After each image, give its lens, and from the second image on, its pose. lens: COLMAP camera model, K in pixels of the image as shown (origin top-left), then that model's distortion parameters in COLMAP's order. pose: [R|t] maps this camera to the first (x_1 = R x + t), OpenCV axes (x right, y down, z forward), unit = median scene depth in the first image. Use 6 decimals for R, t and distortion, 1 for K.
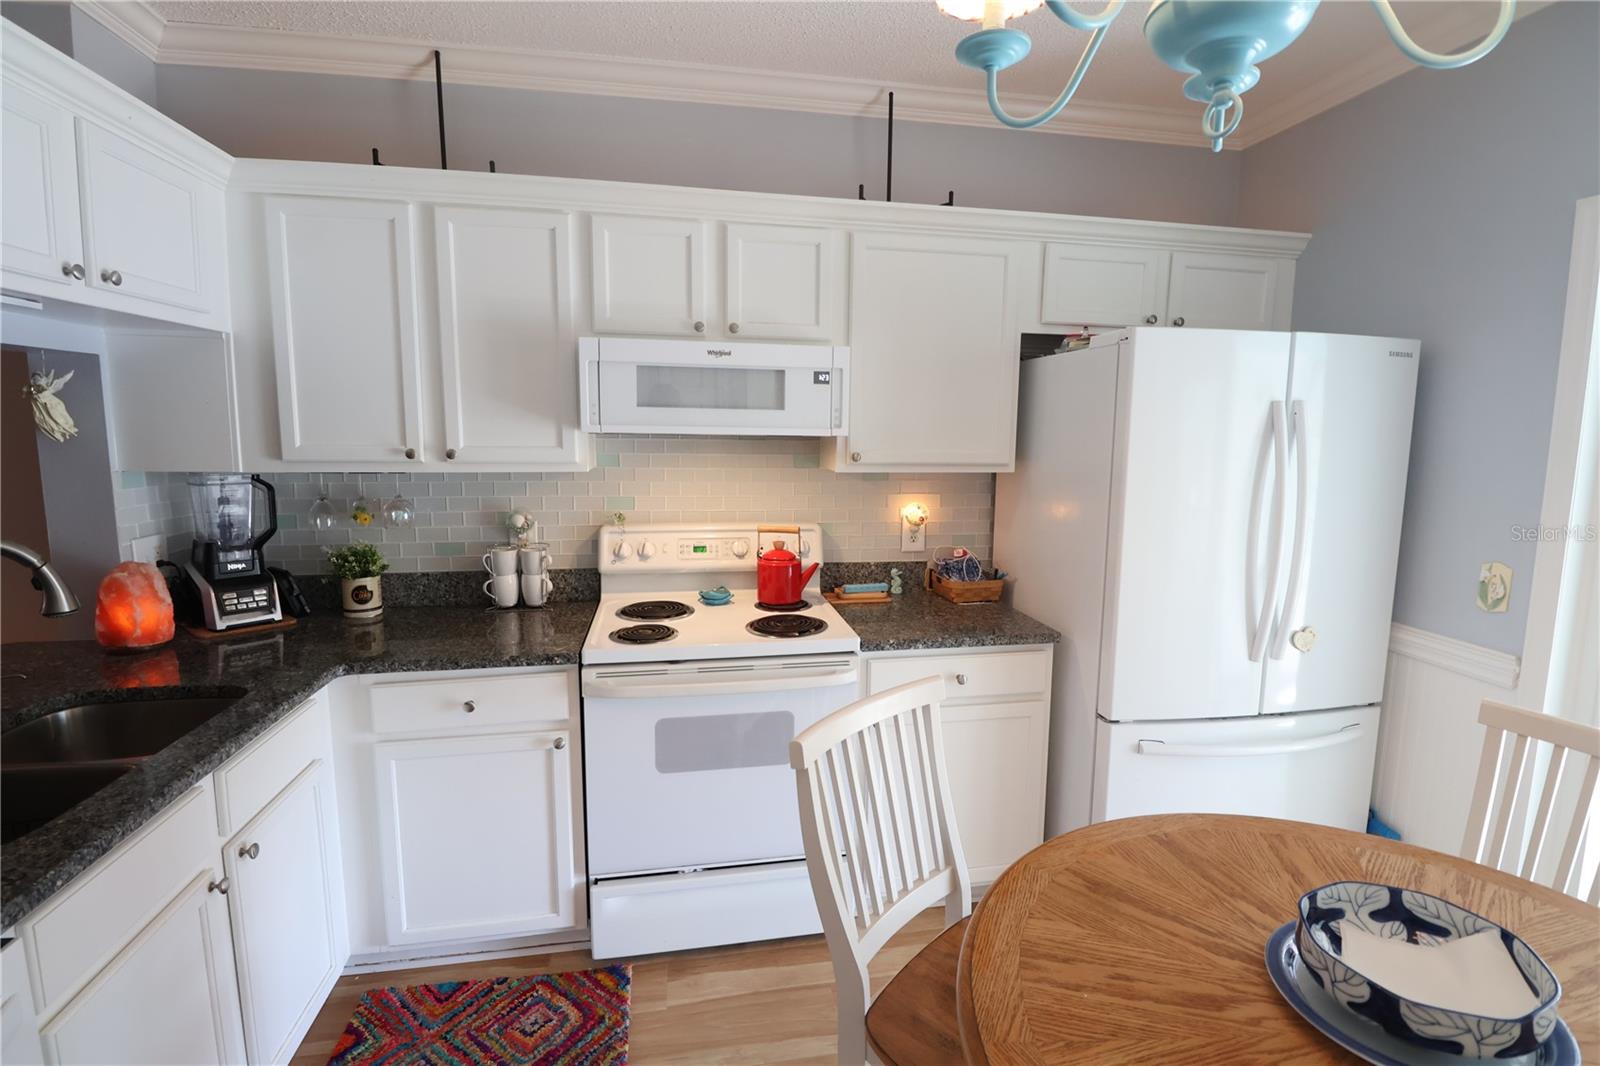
lens RADIAL K [[735.8, 0, 796.9], [0, 735.8, 523.9], [0, 0, 1]] dist [0.001353, -0.011197]
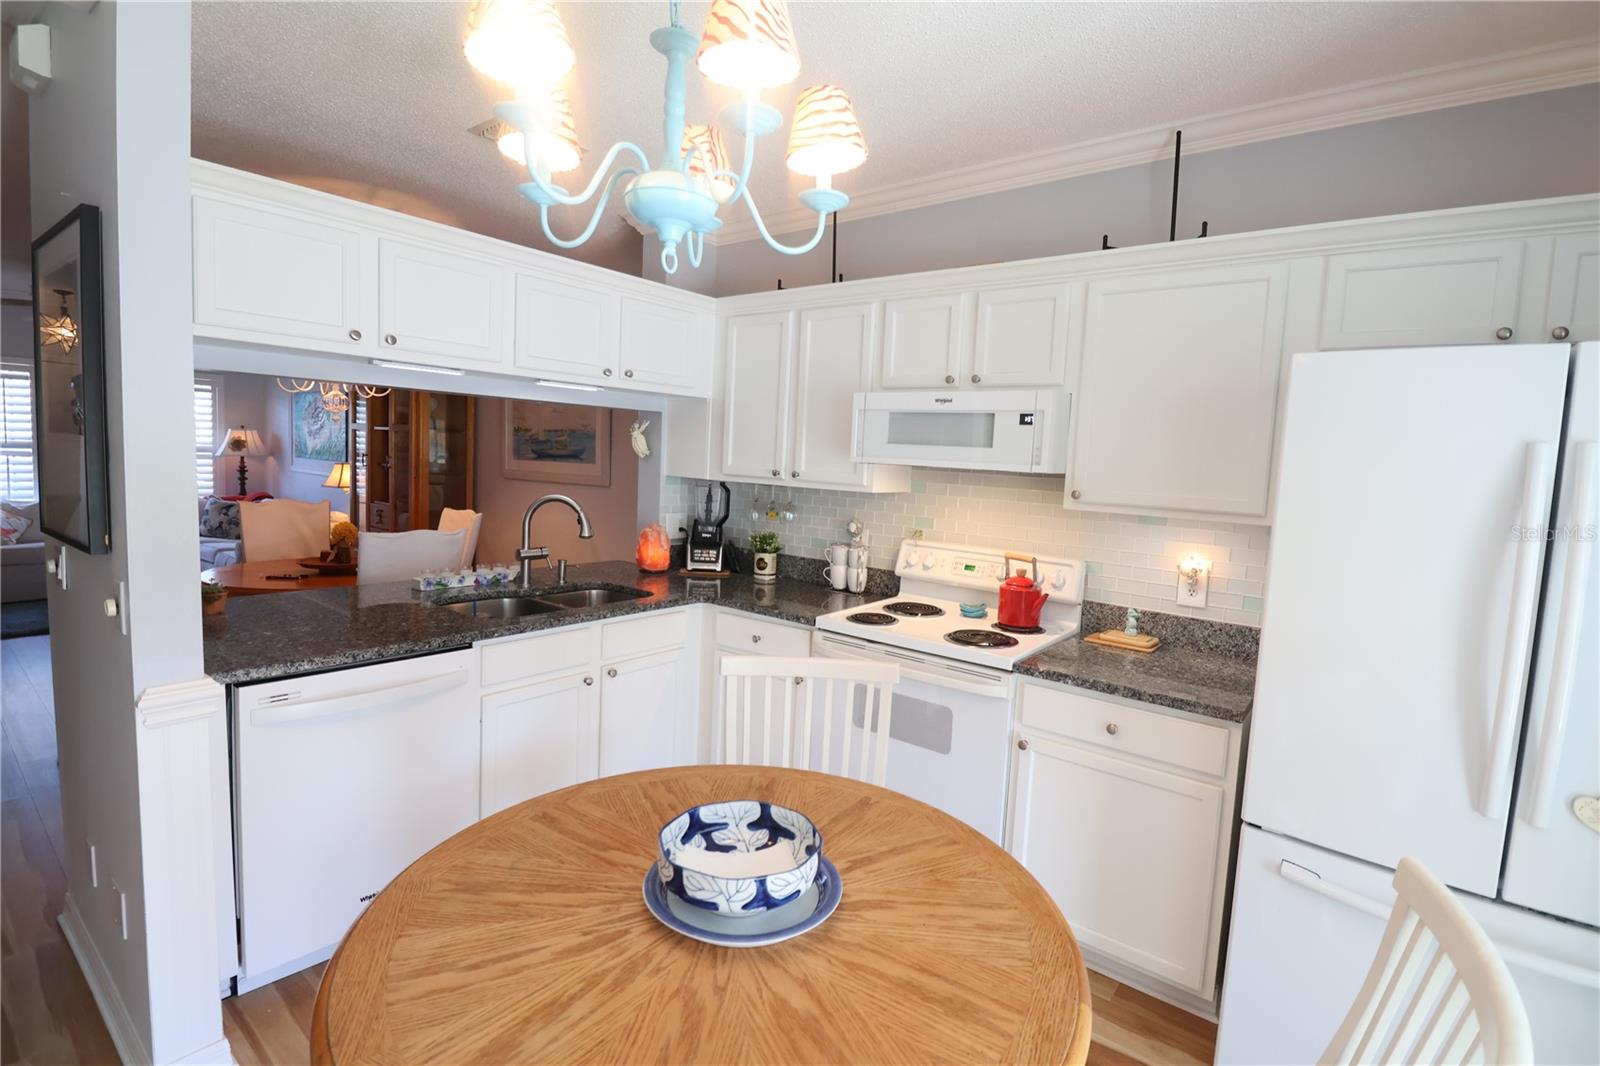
lens RADIAL K [[742.8, 0, 840.6], [0, 742.8, 525.6], [0, 0, 1]] dist [0.000187, -0.015885]
pose [[0.676015, 0.089330, -0.731453, 0.674639], [-0.135762, 0.990731, -0.004477, 0.001604], [0.724274, 0.102331, 0.681877, 0.057944]]
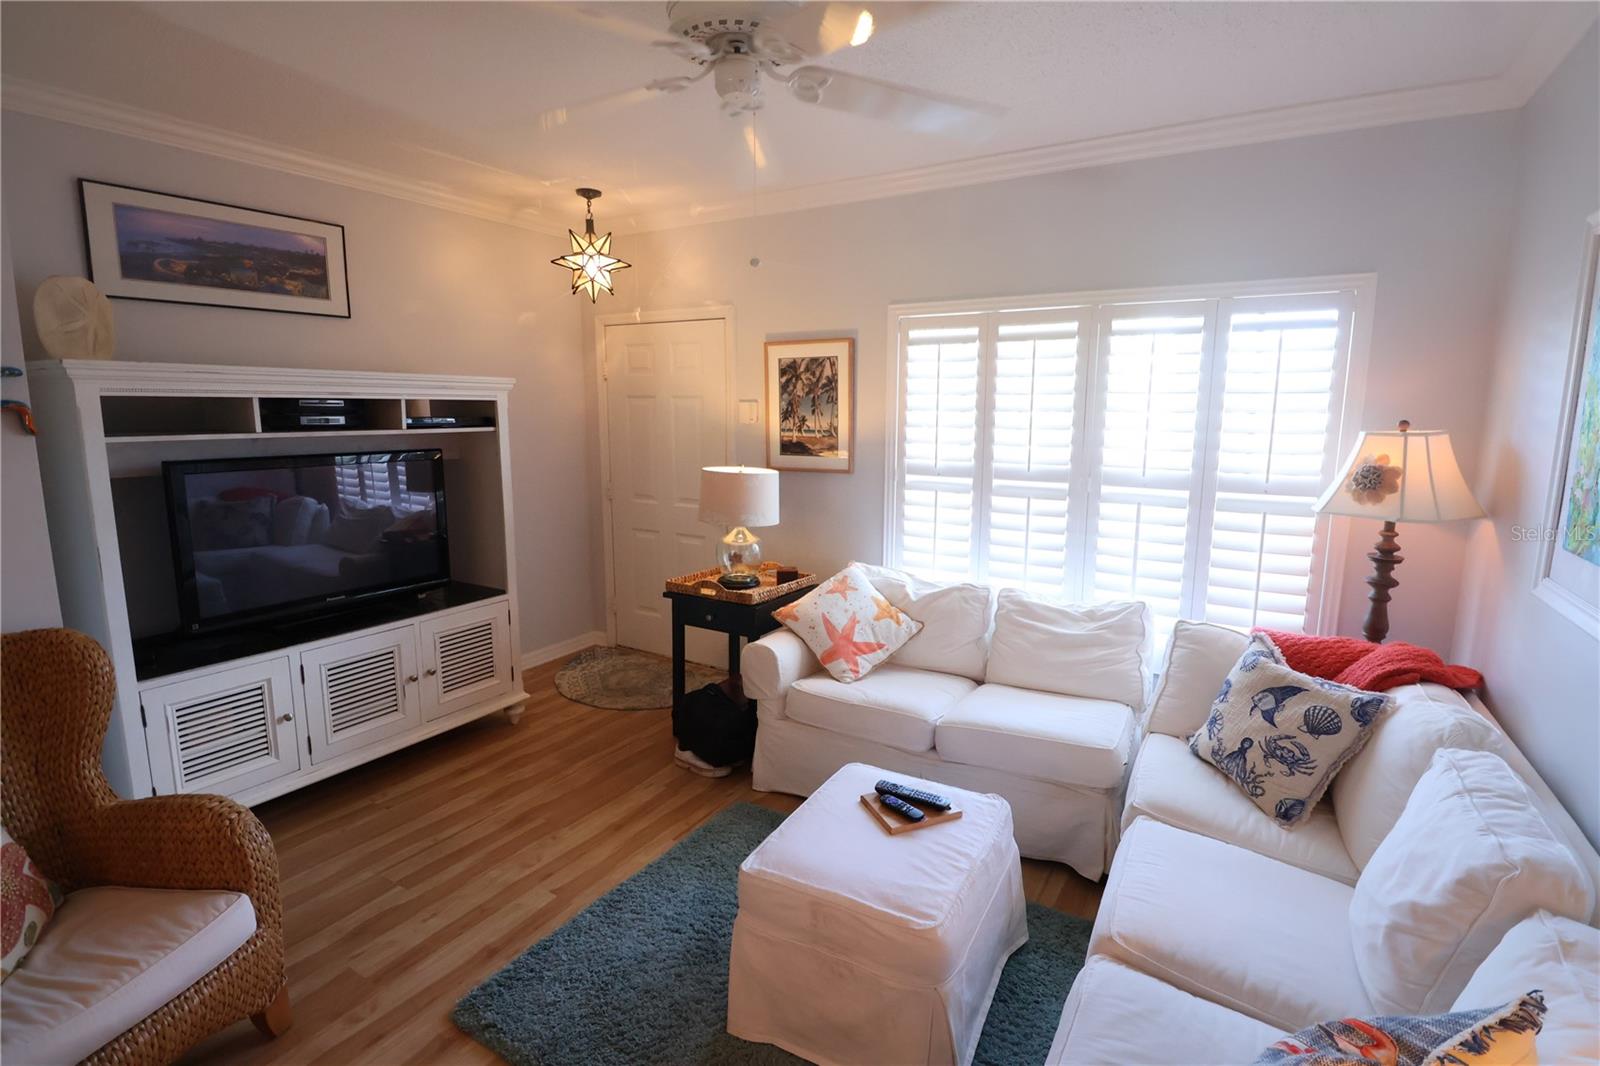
lens RADIAL K [[759.5, 0, 809.8], [0, 759.5, 518.4], [0, 0, 1]] dist [0.000646, -0.000293]
pose [[-0.664400, 0.099316, -0.740749, -2.341957], [-0.106337, 0.968486, 0.225227, -0.116209], [0.739774, 0.228410, -0.632901, 0.428689]]
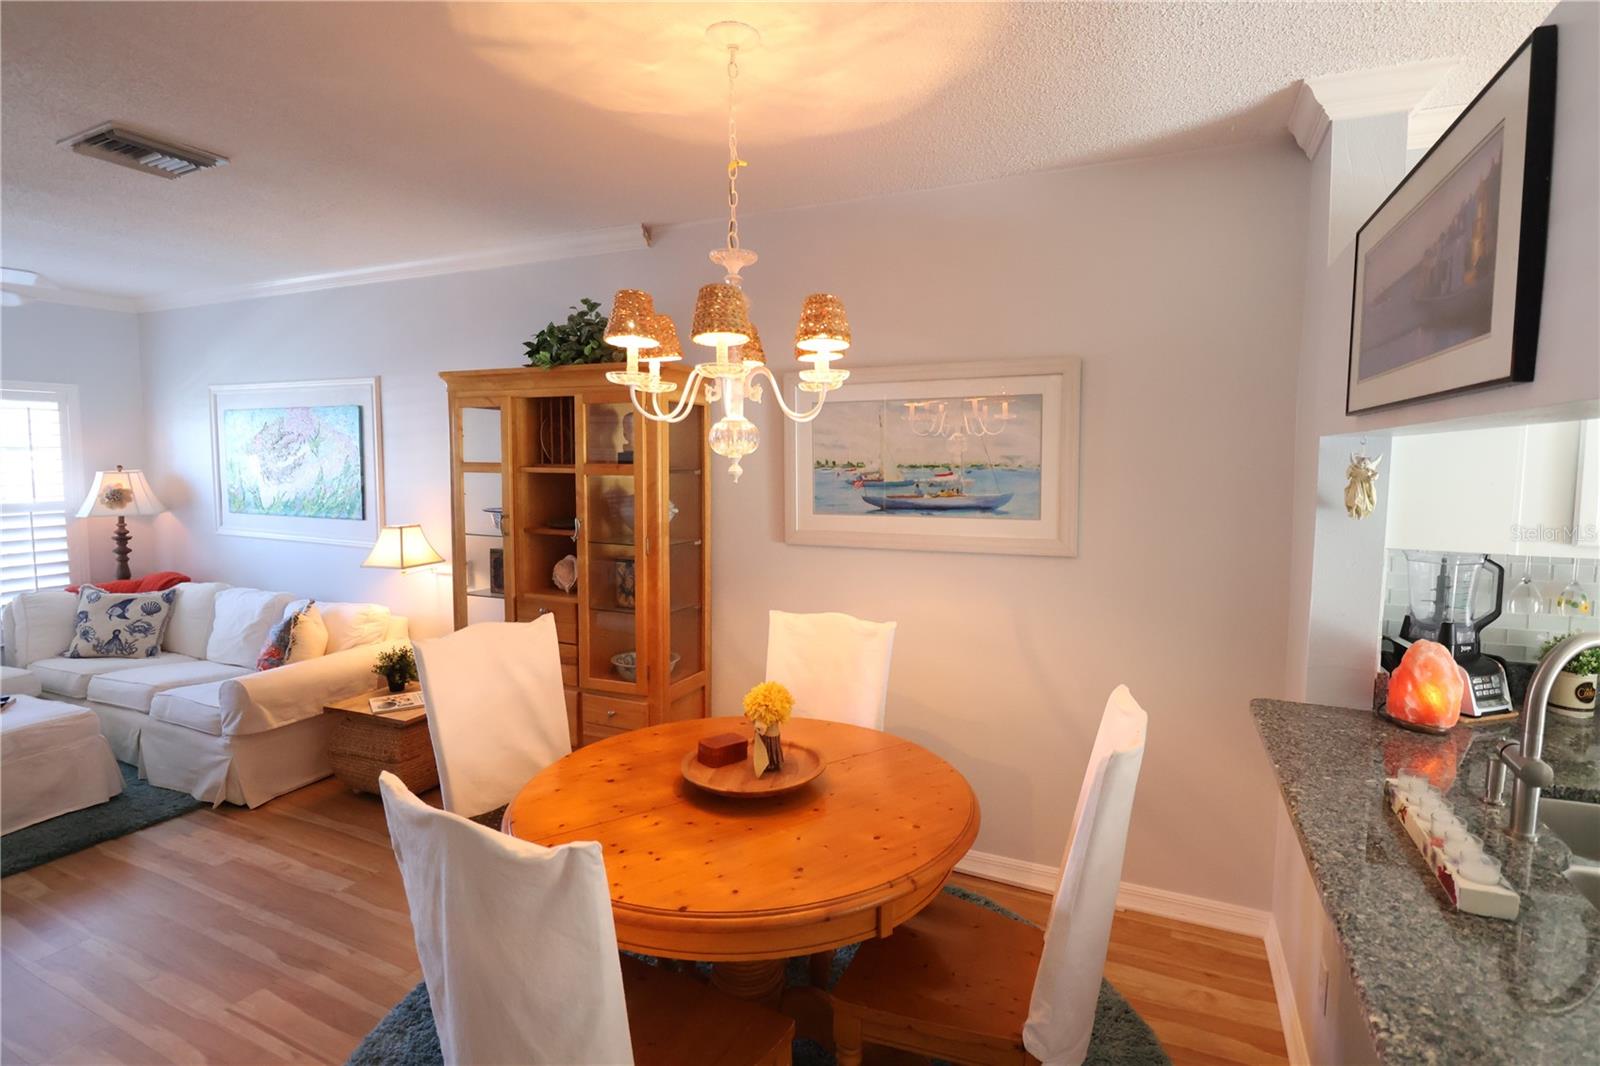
lens RADIAL K [[747.9, 0, 817.9], [0, 747.9, 518.9], [0, 0, 1]] dist [0.001447, -0.014091]
pose [[0.826103, 0.041546, -0.561986, -0.910760], [-0.071886, 0.996900, -0.031972, -0.019504], [0.558915, 0.066811, 0.826529, -0.293297]]
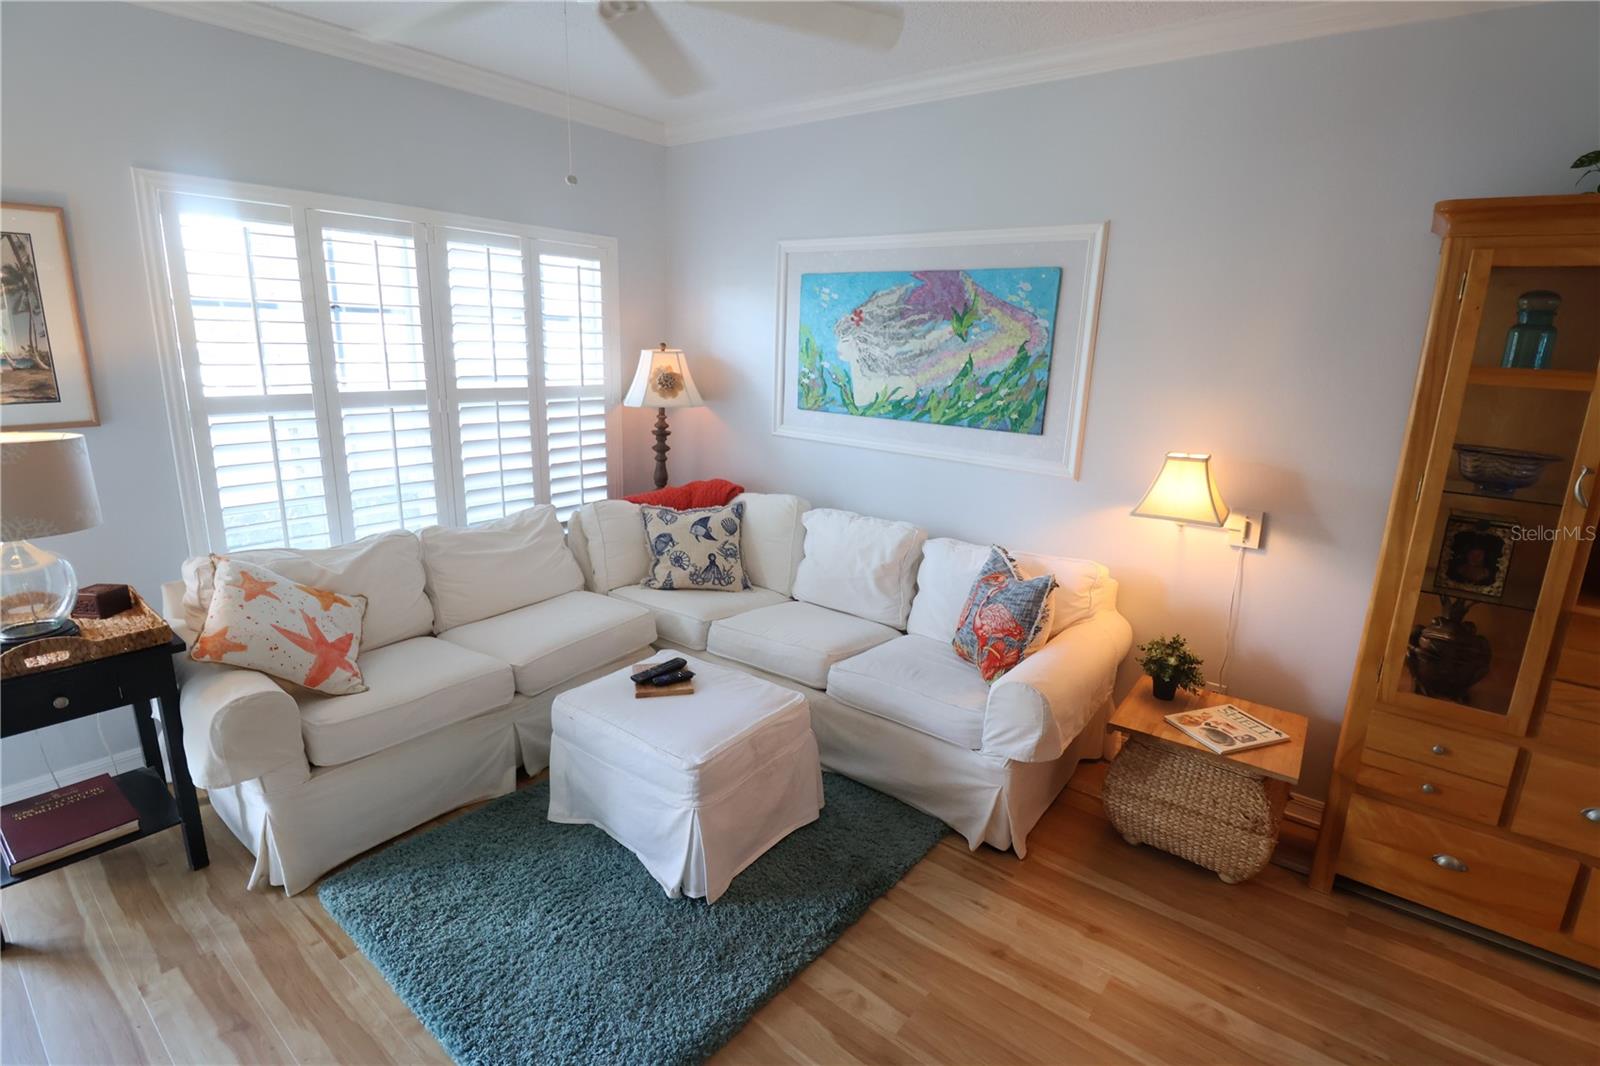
lens RADIAL K [[747.9, 0, 817.9], [0, 747.9, 518.9], [0, 0, 1]] dist [0.001447, -0.014091]
pose [[0.660185, 0.188449, -0.727078, -2.189934], [-0.125412, 0.982082, 0.140668, 0.015257], [0.740559, -0.001682, 0.671989, -0.573239]]
